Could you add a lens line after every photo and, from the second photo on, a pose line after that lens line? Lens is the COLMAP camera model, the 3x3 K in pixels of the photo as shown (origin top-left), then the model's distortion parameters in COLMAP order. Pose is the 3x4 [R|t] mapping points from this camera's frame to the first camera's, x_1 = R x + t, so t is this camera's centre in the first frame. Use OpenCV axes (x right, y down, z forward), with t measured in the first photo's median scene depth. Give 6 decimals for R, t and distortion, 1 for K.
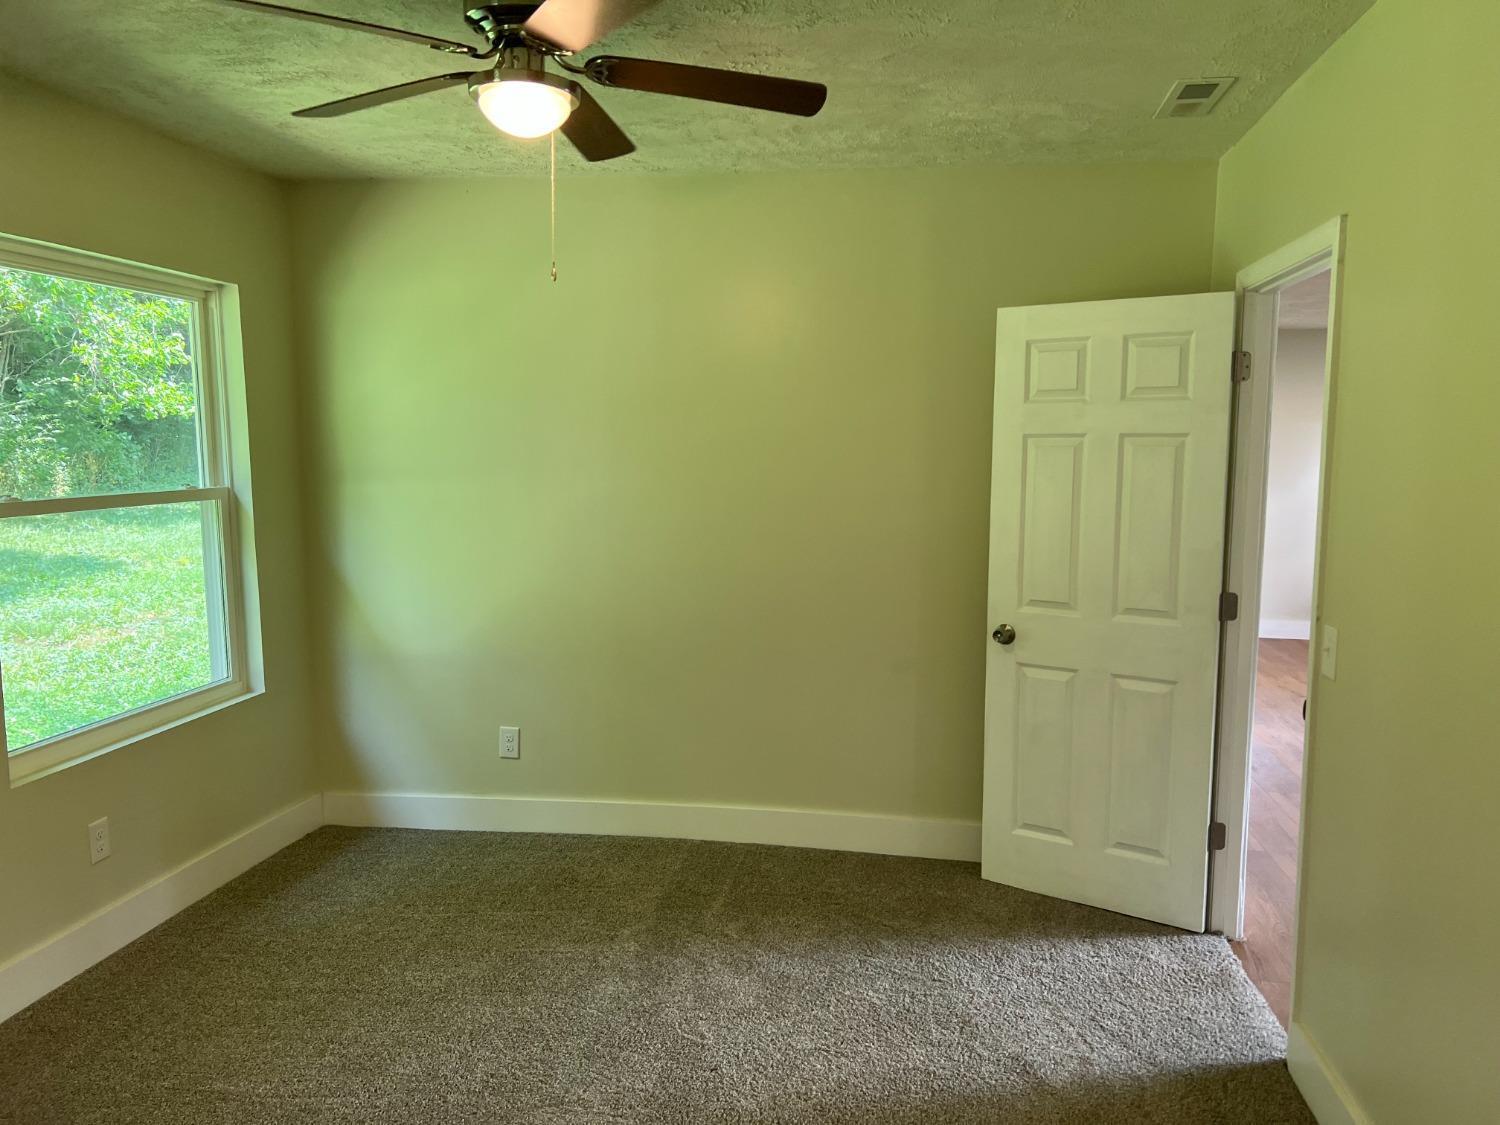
lens RADIAL K [[1125.4, 0, 750.0], [0, 1125.4, 562.5], [0, 0, 1]] dist [0.068091, -0.109756]
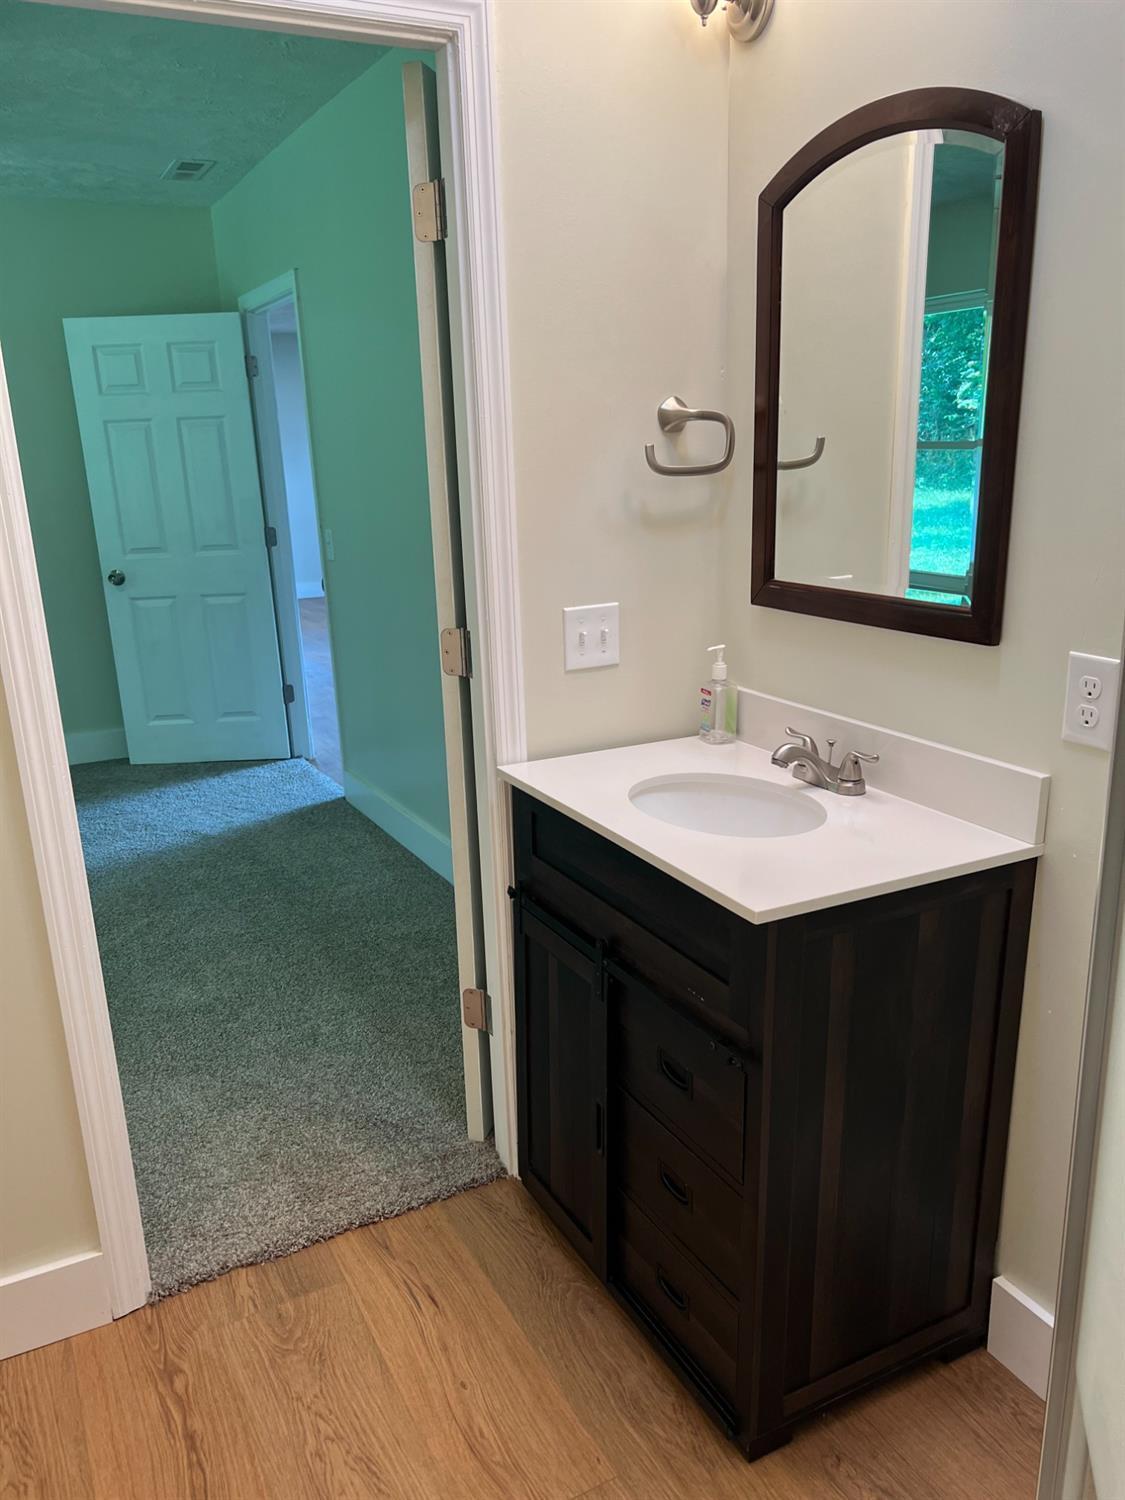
lens RADIAL K [[1122.2, 0, 571.0], [0, 1122.2, 748.1], [0, 0, 1]] dist [0.007015, 0.006635]
pose [[0.788237, -0.201899, 0.581308, -0.172329], [0.111228, 0.975831, 0.188101, 0.075401], [-0.605236, -0.083611, 0.791643, -0.408520]]
